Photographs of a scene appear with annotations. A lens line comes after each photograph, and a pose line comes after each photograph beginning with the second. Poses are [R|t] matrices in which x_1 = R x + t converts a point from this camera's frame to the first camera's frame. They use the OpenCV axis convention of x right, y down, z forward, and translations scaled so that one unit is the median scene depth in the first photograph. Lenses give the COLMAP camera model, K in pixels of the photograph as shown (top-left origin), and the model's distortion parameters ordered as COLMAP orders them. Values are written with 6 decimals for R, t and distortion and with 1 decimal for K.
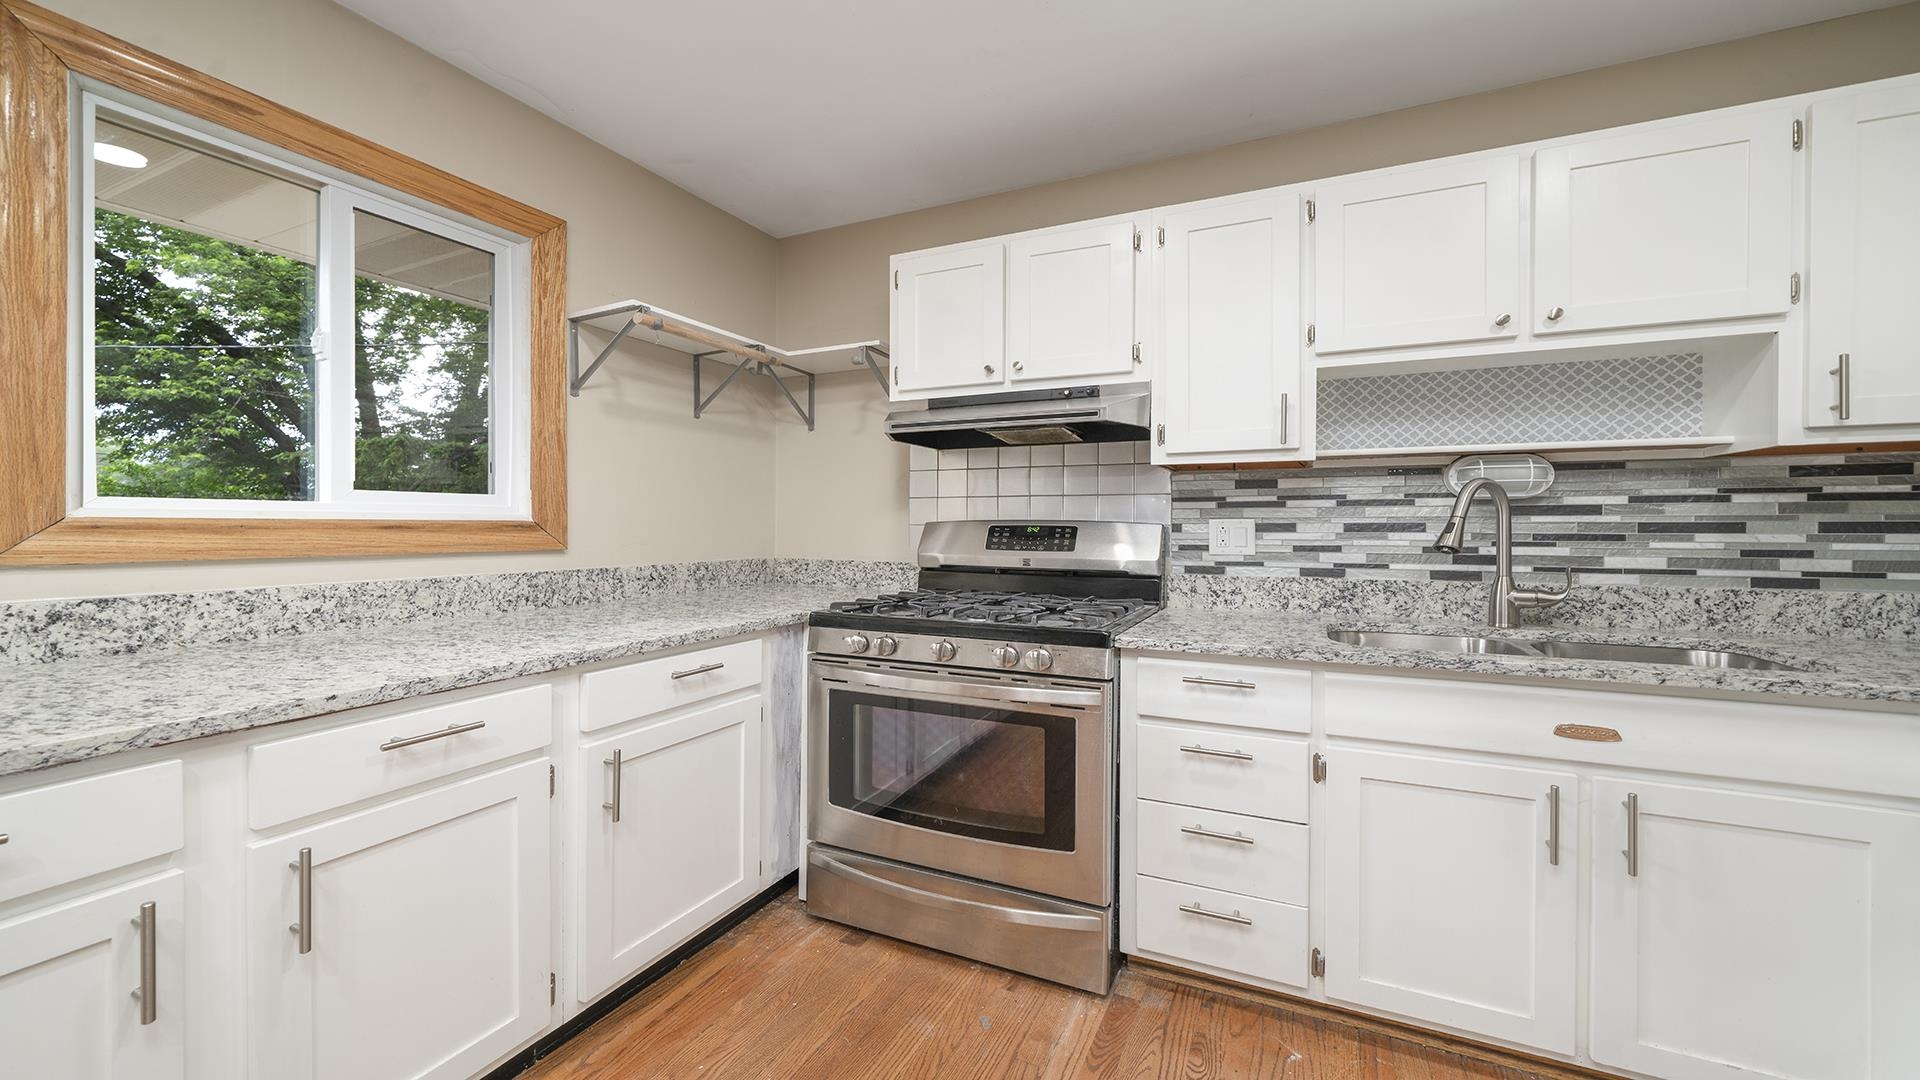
lens RADIAL K [[716.6, 0, 977.7], [0, 716.6, 532.6], [0, 0, 1]] dist [-0.005869, 0.000903]
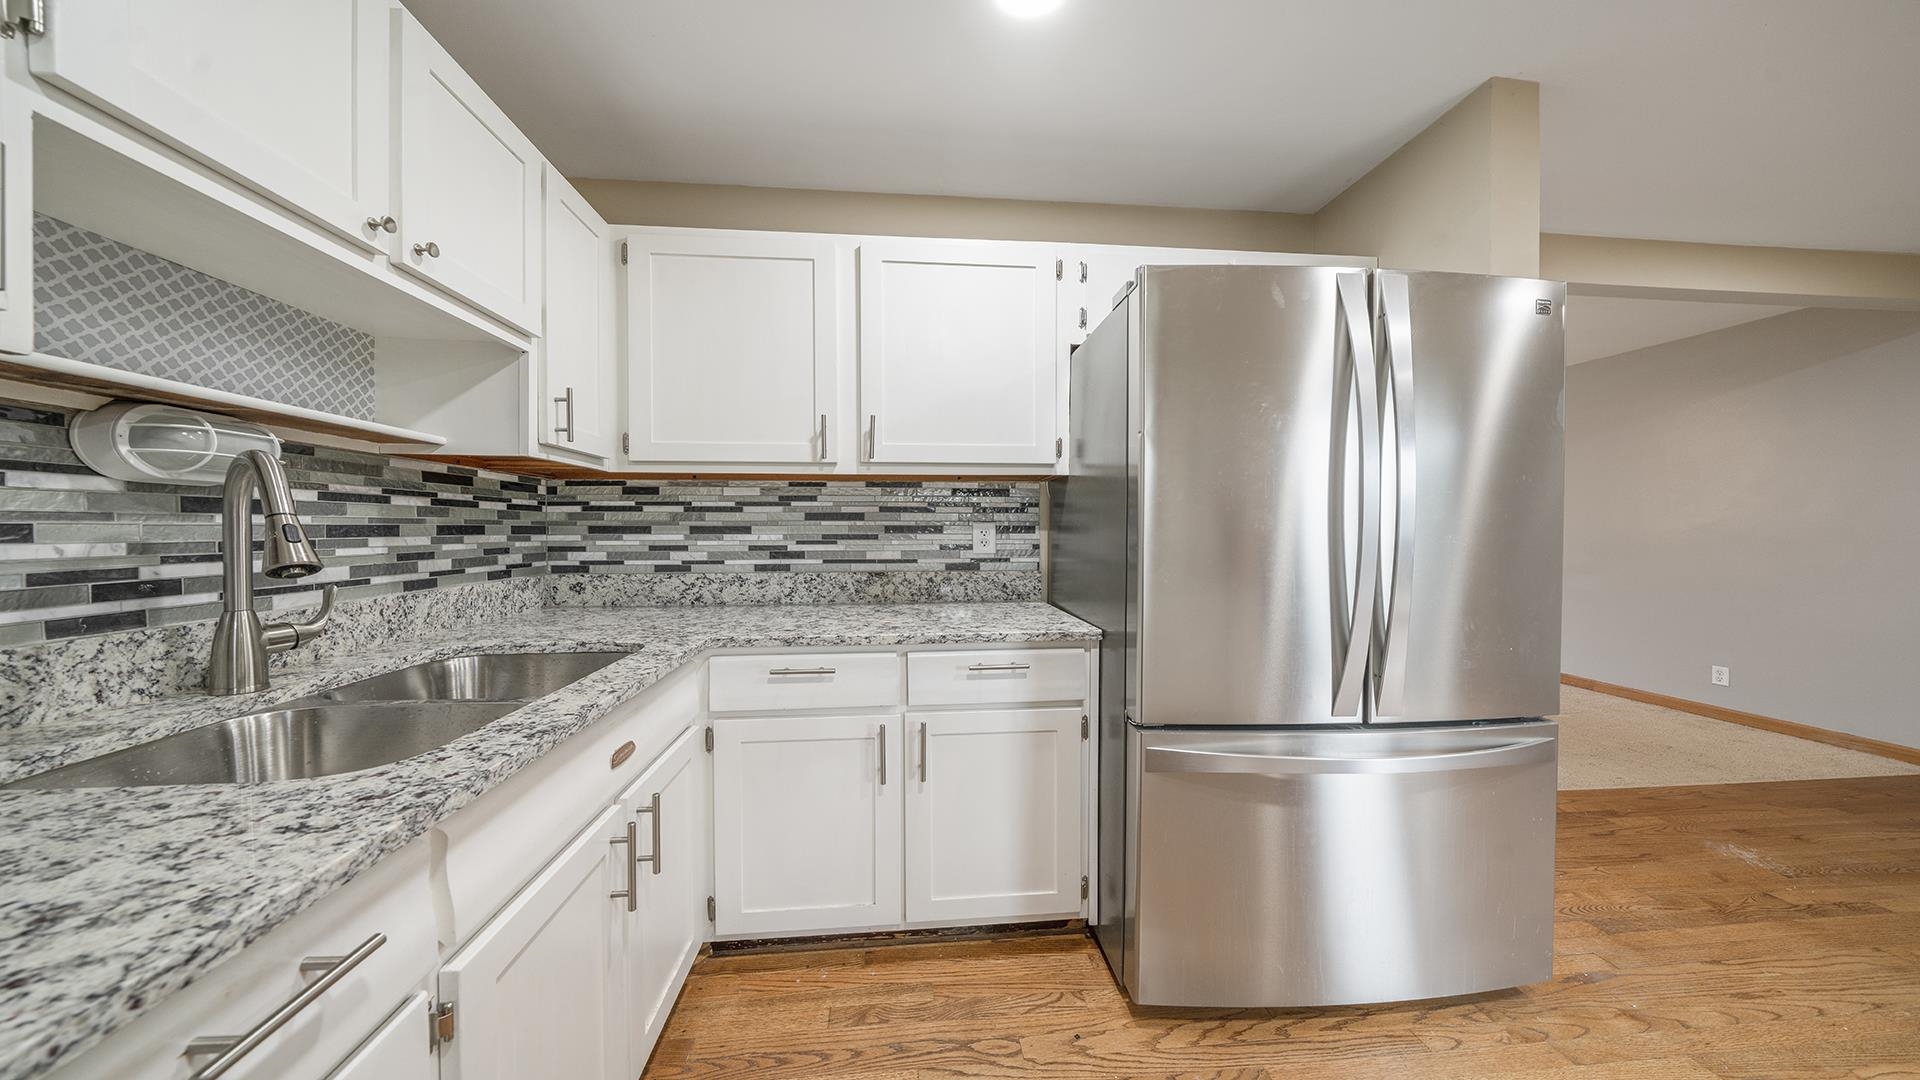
lens RADIAL K [[652.9, 0, 963.3], [0, 652.9, 539.7], [0, 0, 1]] dist [-0.008114, 0.000206]
pose [[-0.514484, -0.013372, 0.857396, -0.070994], [0.010717, 0.999700, 0.022022, -0.005675], [-0.857433, 0.020519, -0.514186, 0.776474]]
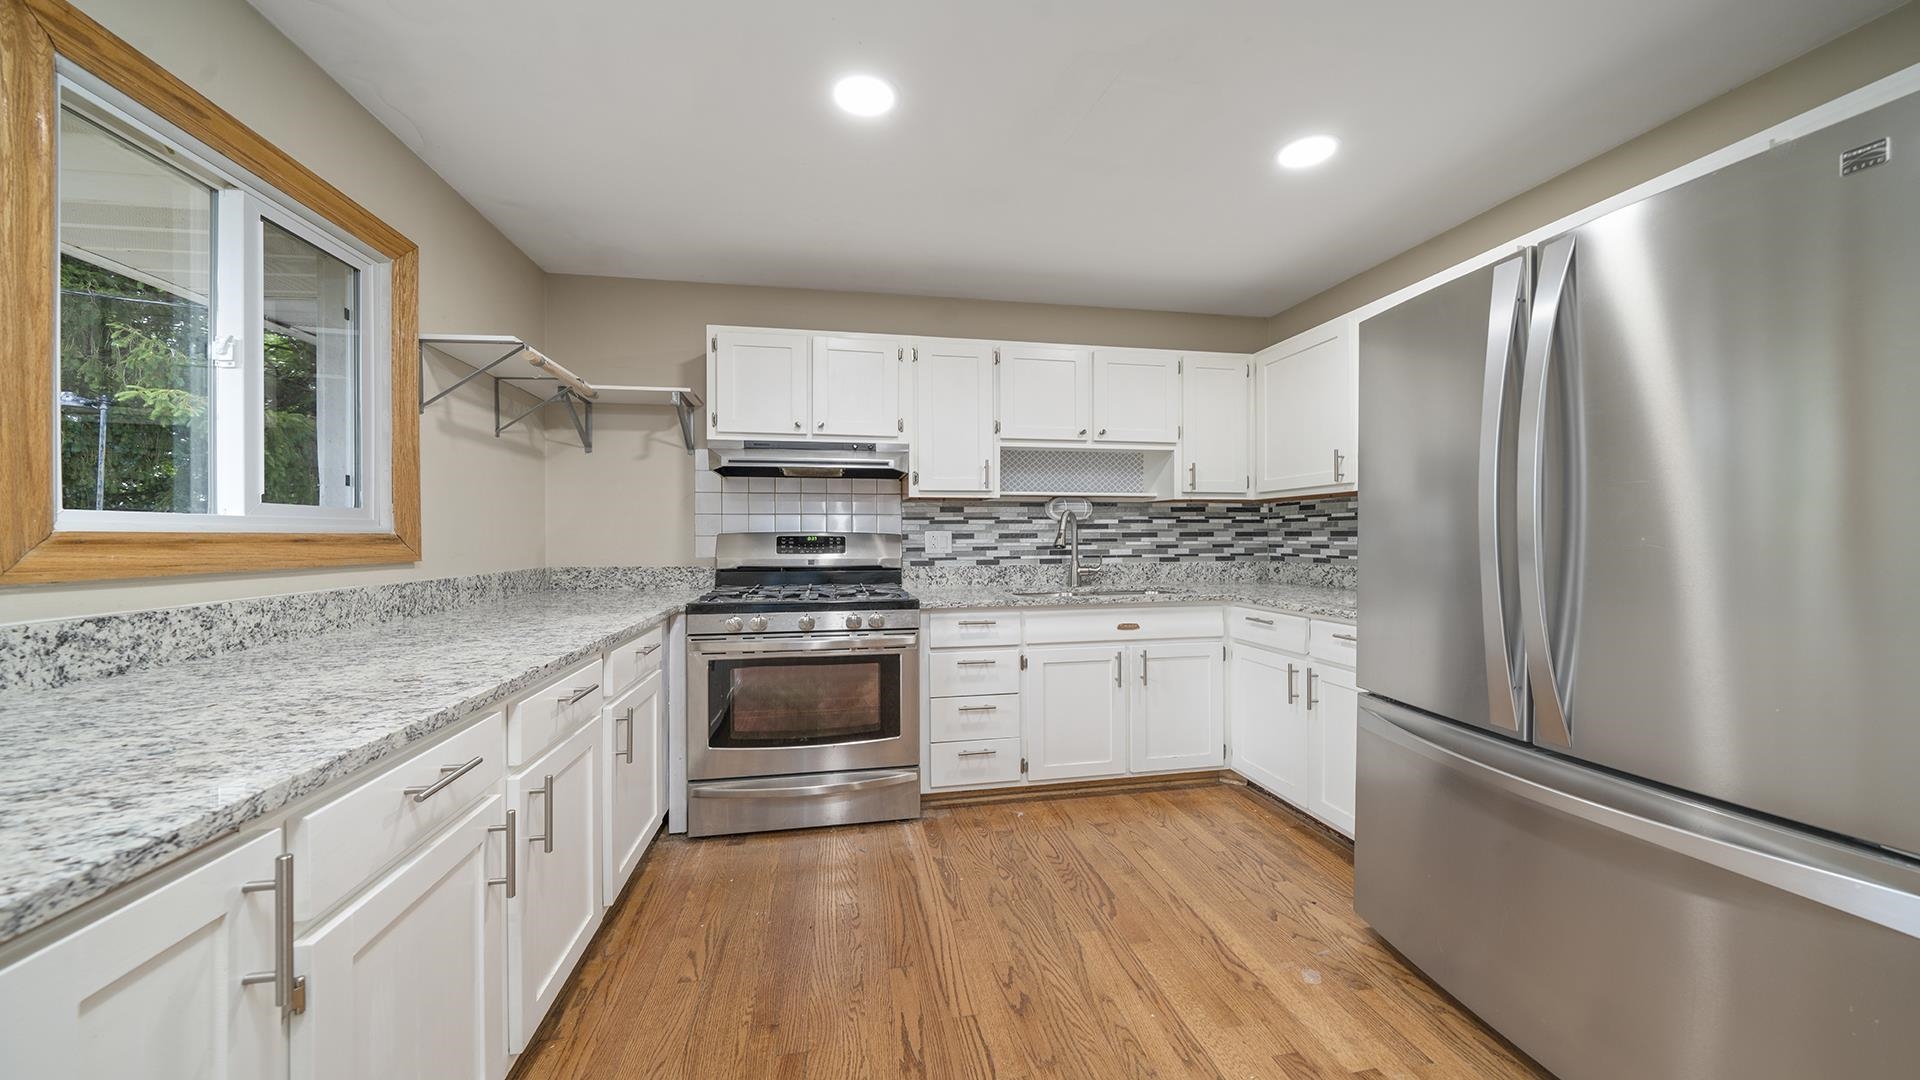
lens RADIAL K [[652.9, 0, 953.4], [0, 652.9, 541.5], [0, 0, 1]] dist [-0.008114, 0.000206]
pose [[0.812875, -0.010779, 0.582339, -0.585502], [0.011825, 0.999928, 0.002002, 0.002674], [-0.582318, 0.005258, 0.812944, -0.259092]]
